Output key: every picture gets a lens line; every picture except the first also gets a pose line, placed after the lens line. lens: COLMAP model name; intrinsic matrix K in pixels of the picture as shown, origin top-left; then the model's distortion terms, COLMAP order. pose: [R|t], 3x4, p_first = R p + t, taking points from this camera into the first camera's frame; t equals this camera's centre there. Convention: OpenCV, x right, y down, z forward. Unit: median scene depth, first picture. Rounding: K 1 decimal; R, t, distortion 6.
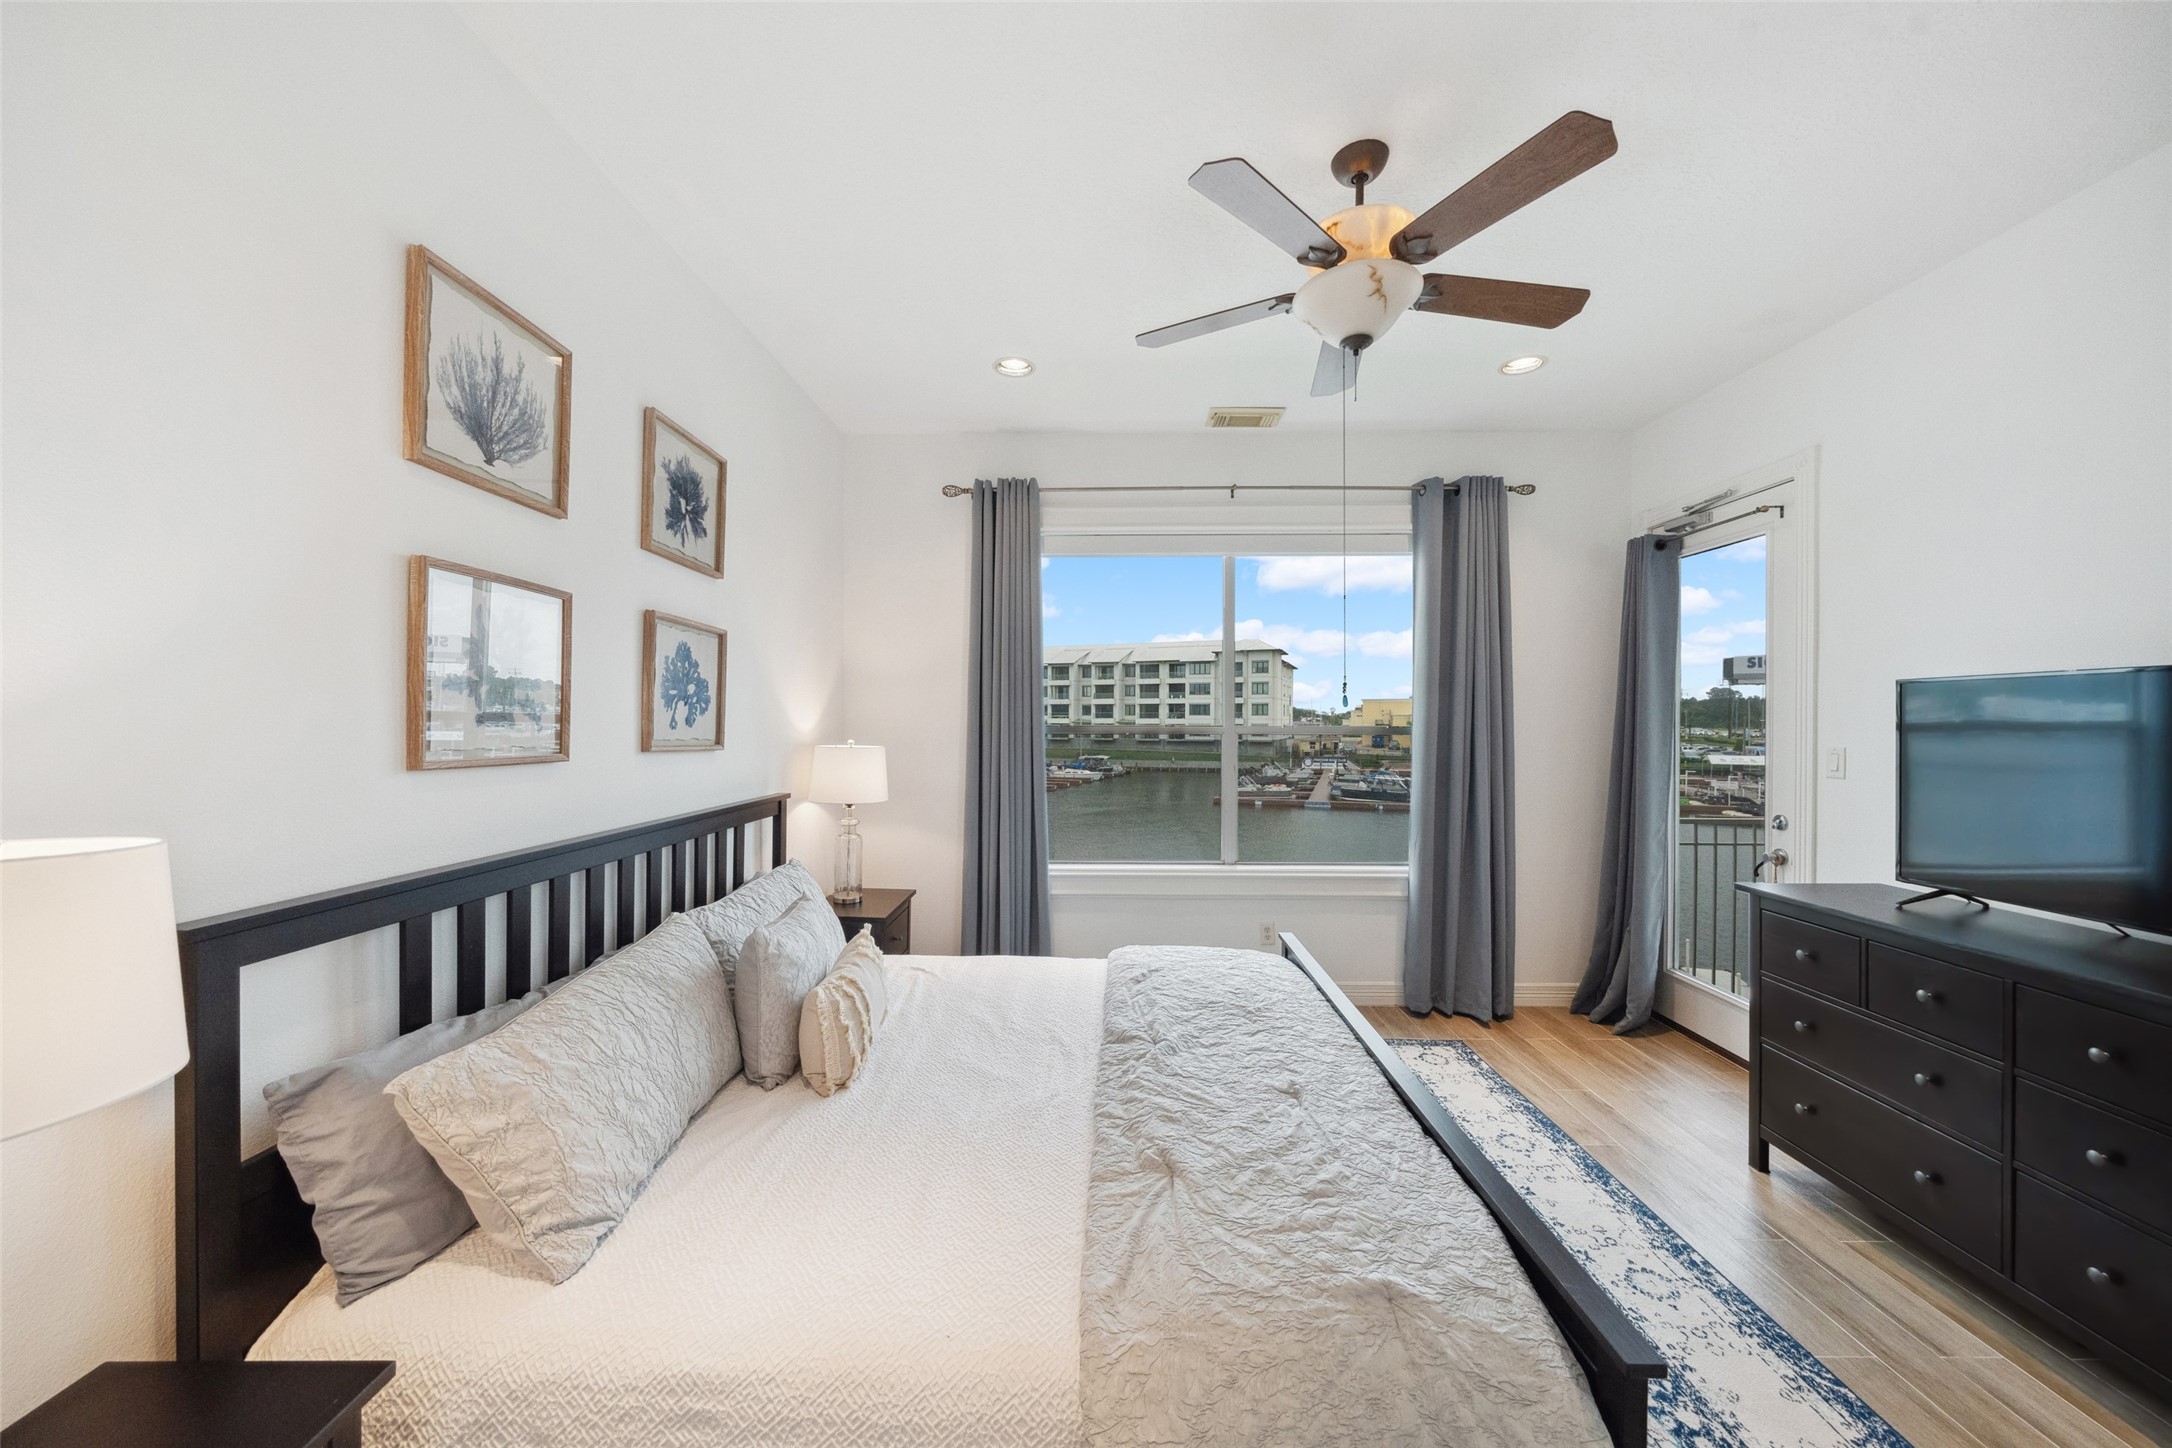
lens RADIAL K [[754.5, 0, 1111.5], [0, 754.5, 727.4], [0, 0, 1]] dist [-0.000053, -0.000102]
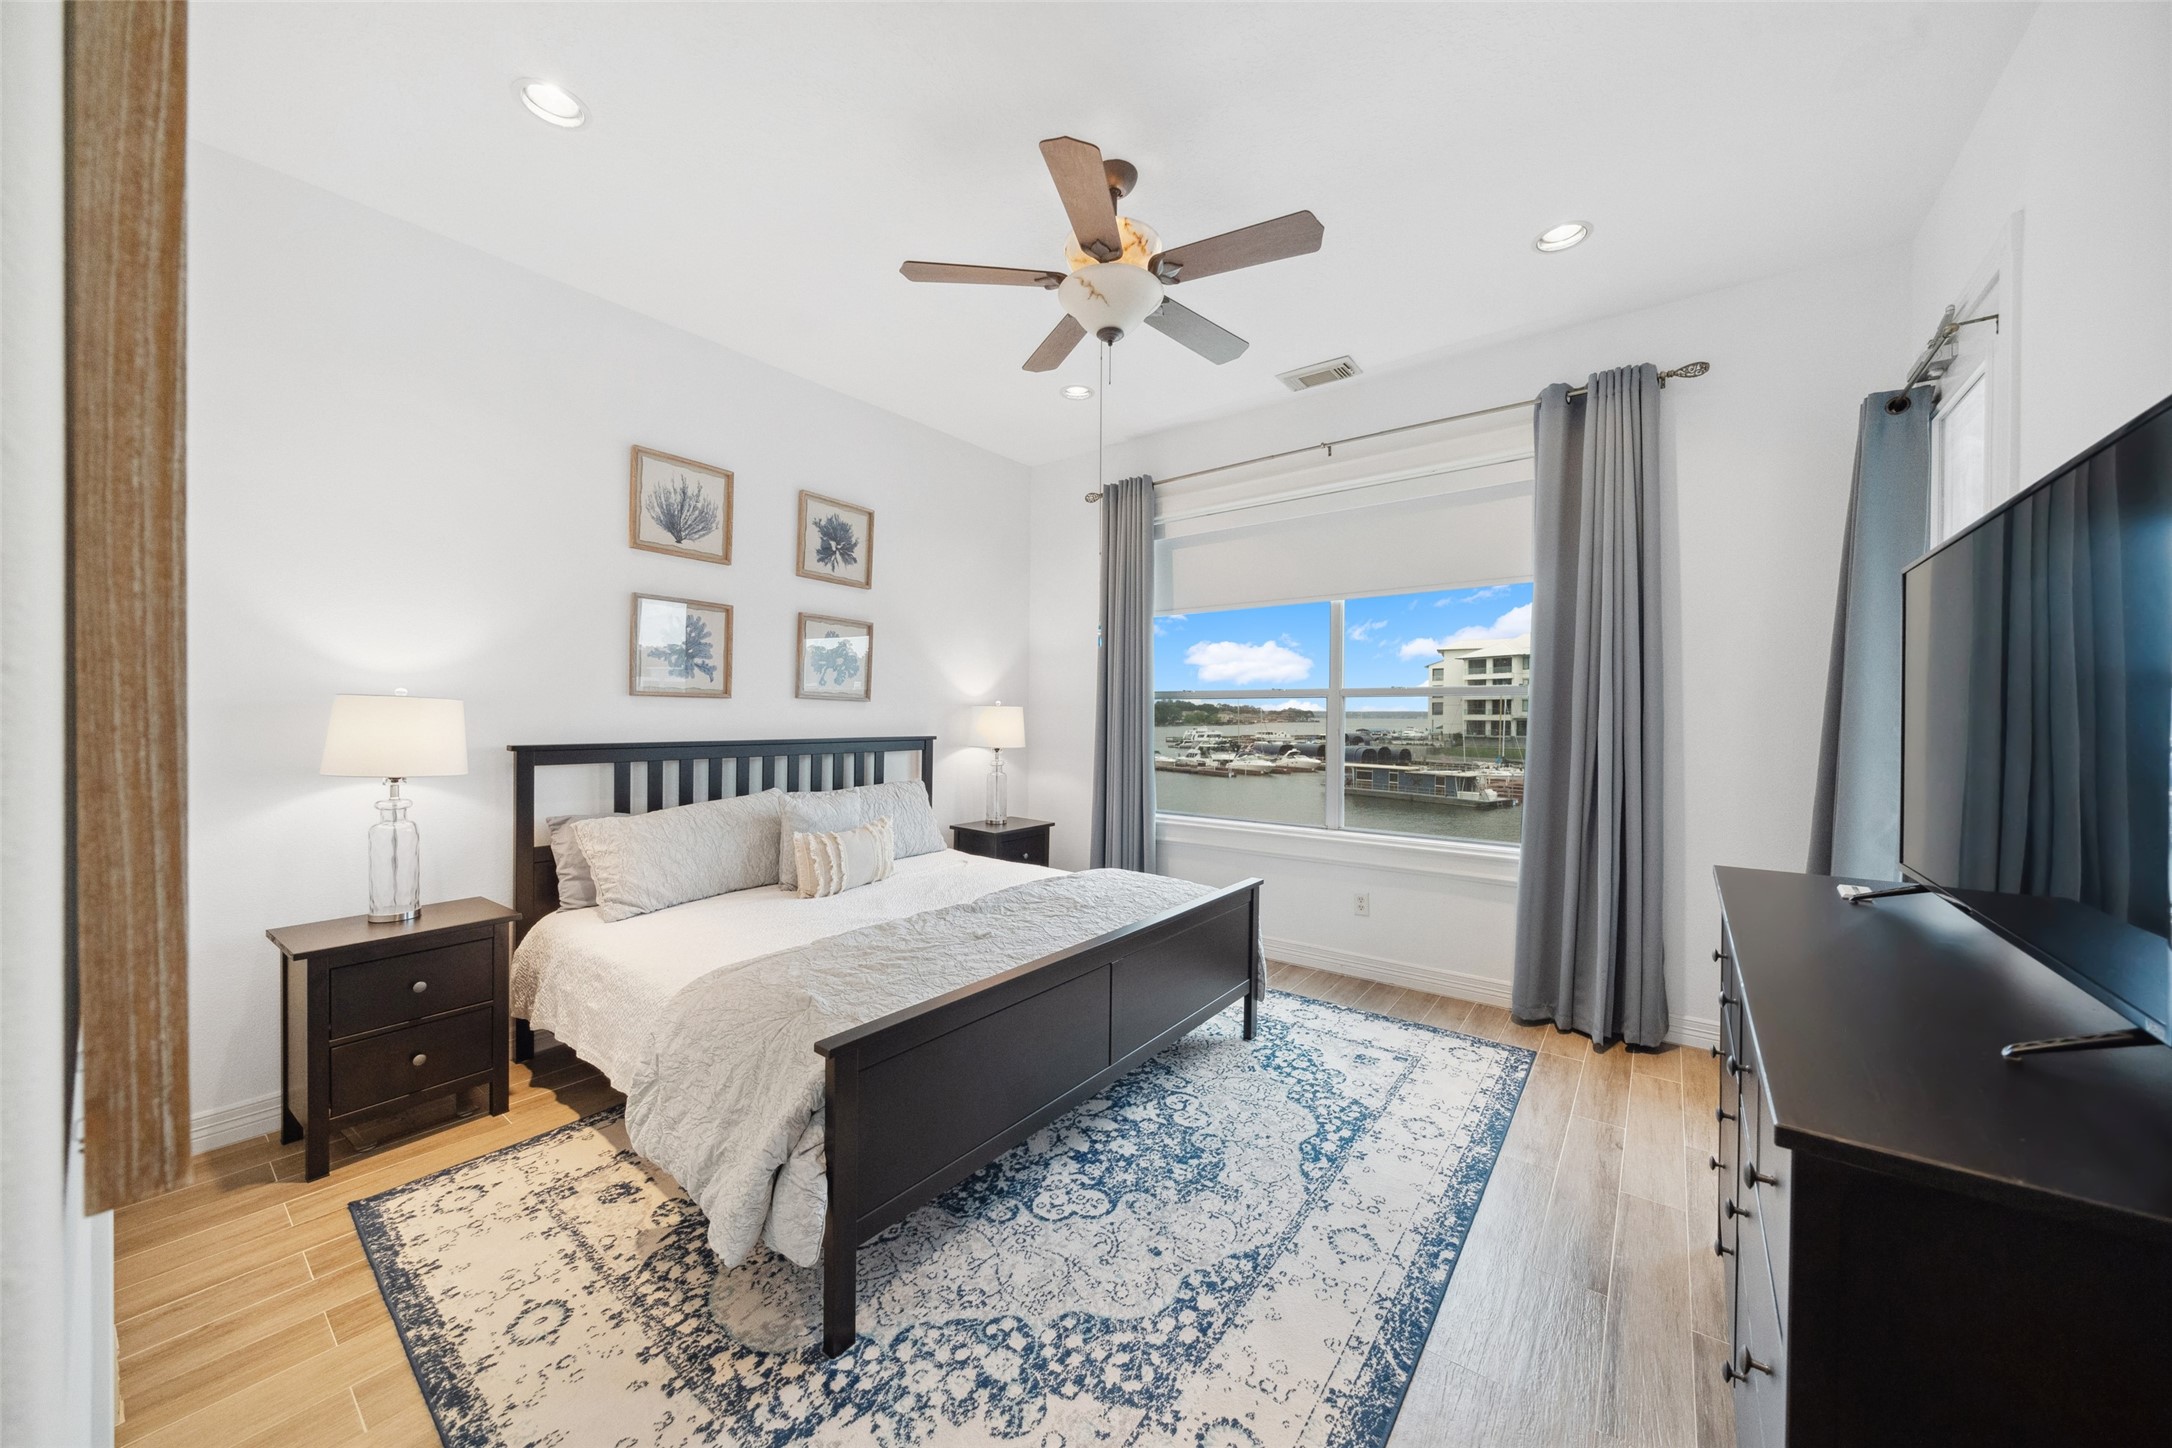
lens RADIAL K [[757.1, 0, 1086.7], [0, 757.1, 717.7], [0, 0, 1]] dist [-0.000978, -0.000070]
pose [[0.805416, 0.002882, -0.592703, 0.817535], [-0.007496, 0.999958, -0.005325, 0.074833], [0.592662, 0.008731, 0.805404, 0.032102]]
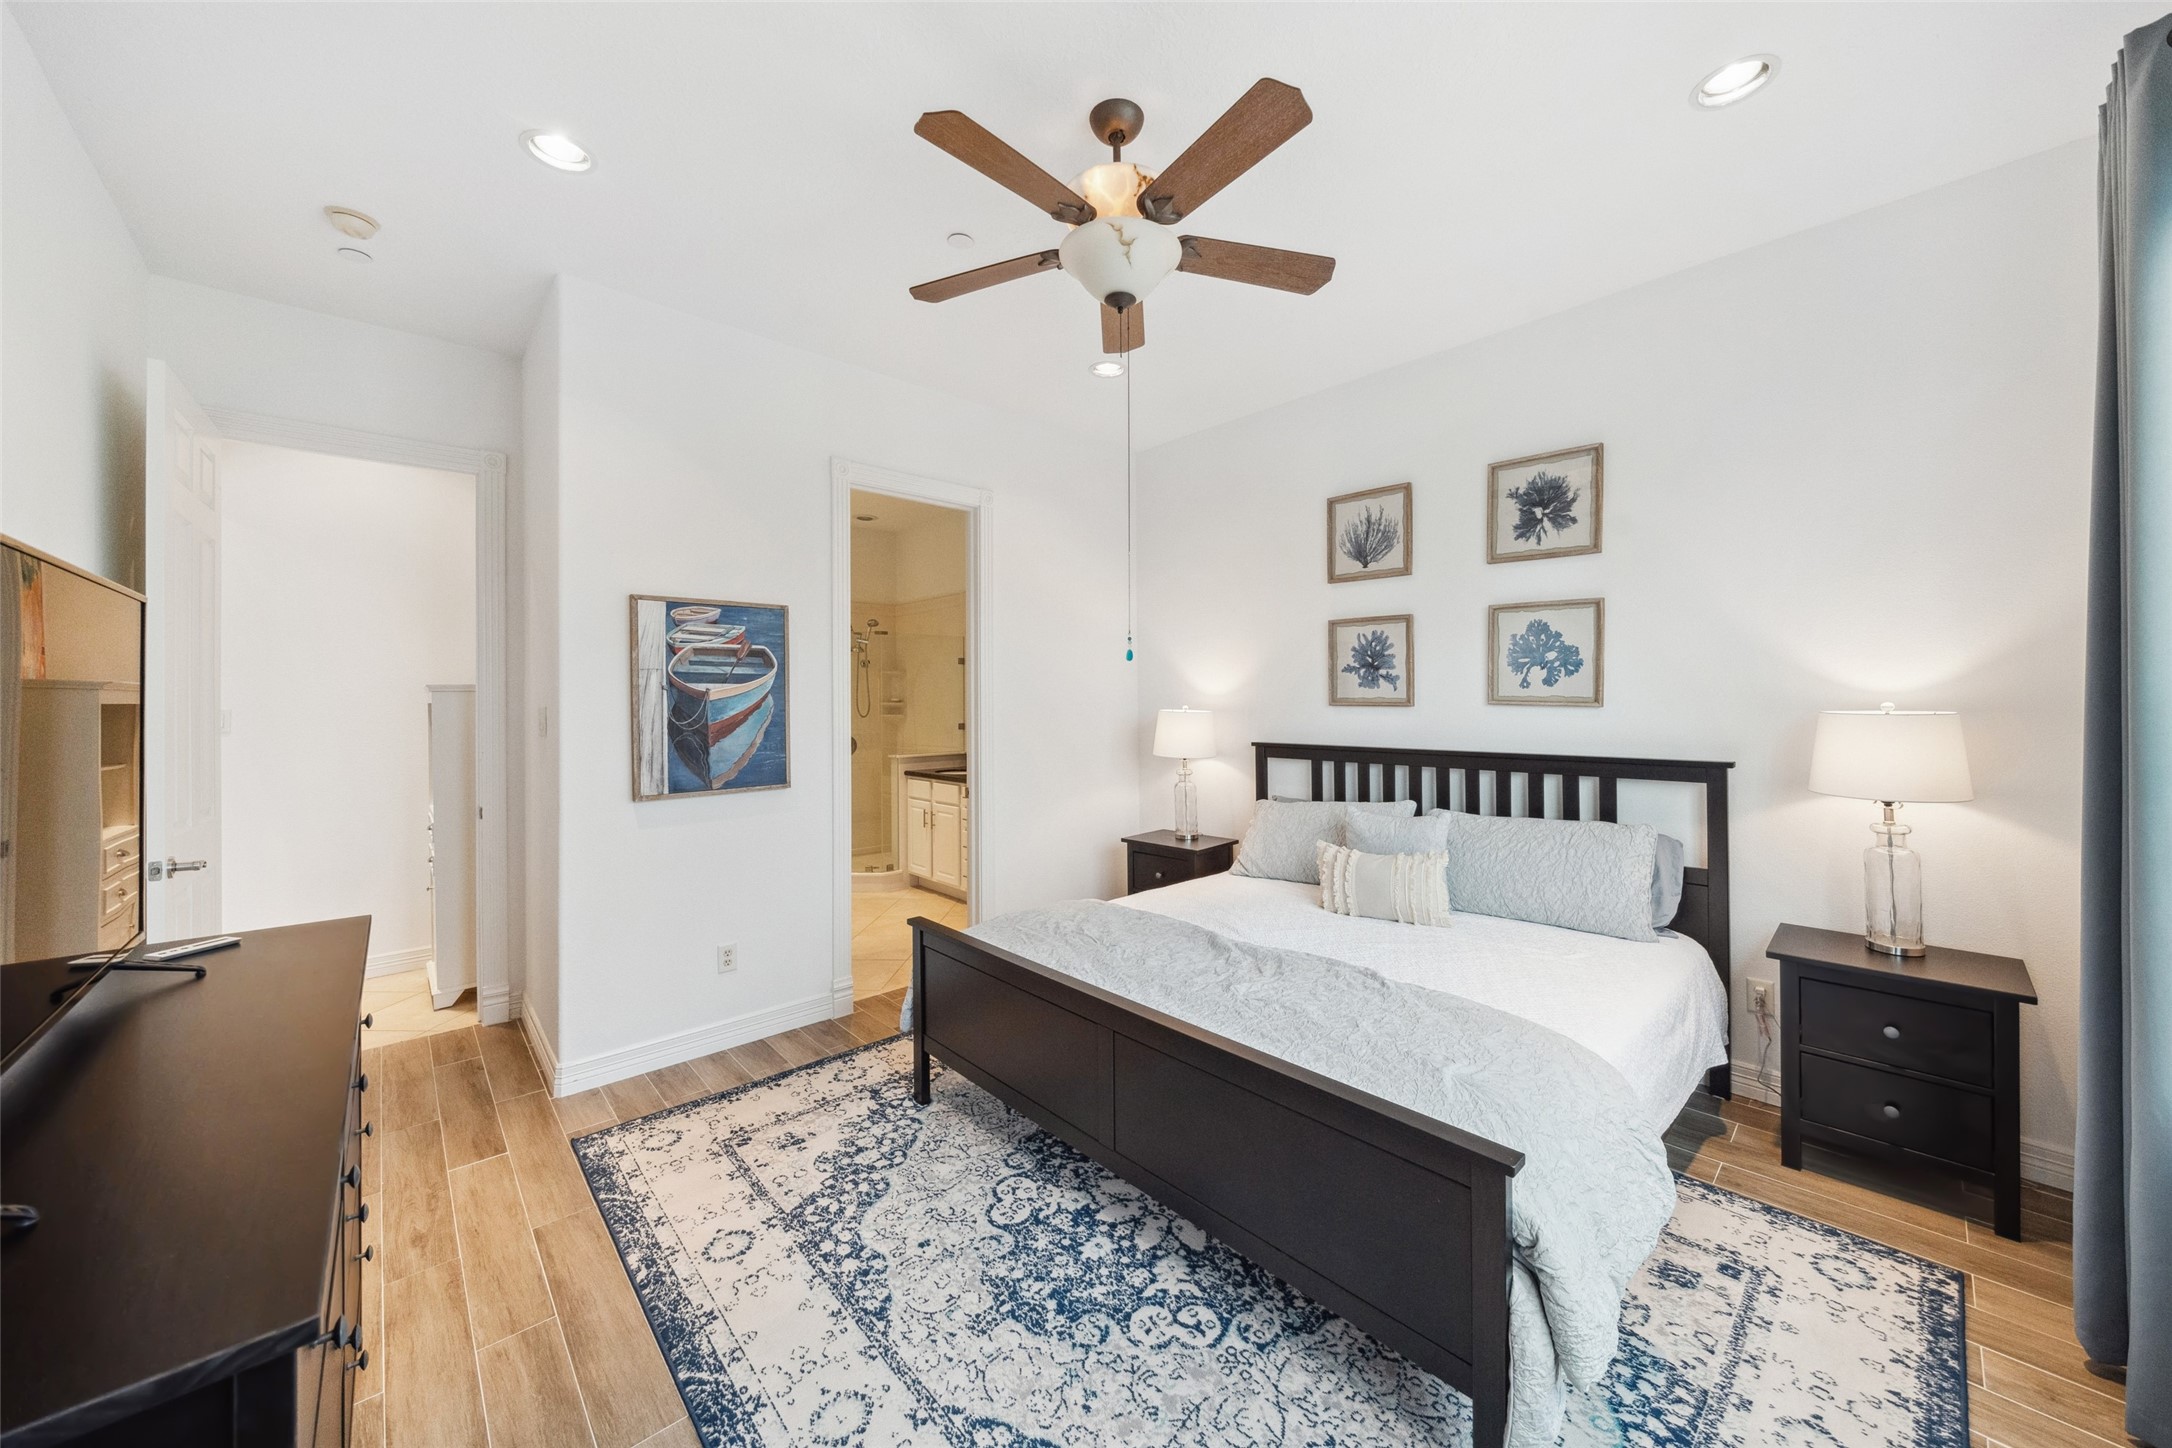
lens RADIAL K [[813.7, 0, 1141.7], [0, 813.7, 683.5], [0, 0, 1]] dist [-0.000830, -0.000065]
pose [[-0.714860, -0.008013, -0.699222, 0.876670], [0.000857, 0.999924, -0.012335, 0.011289], [0.699267, -0.009417, -0.714798, 1.520888]]
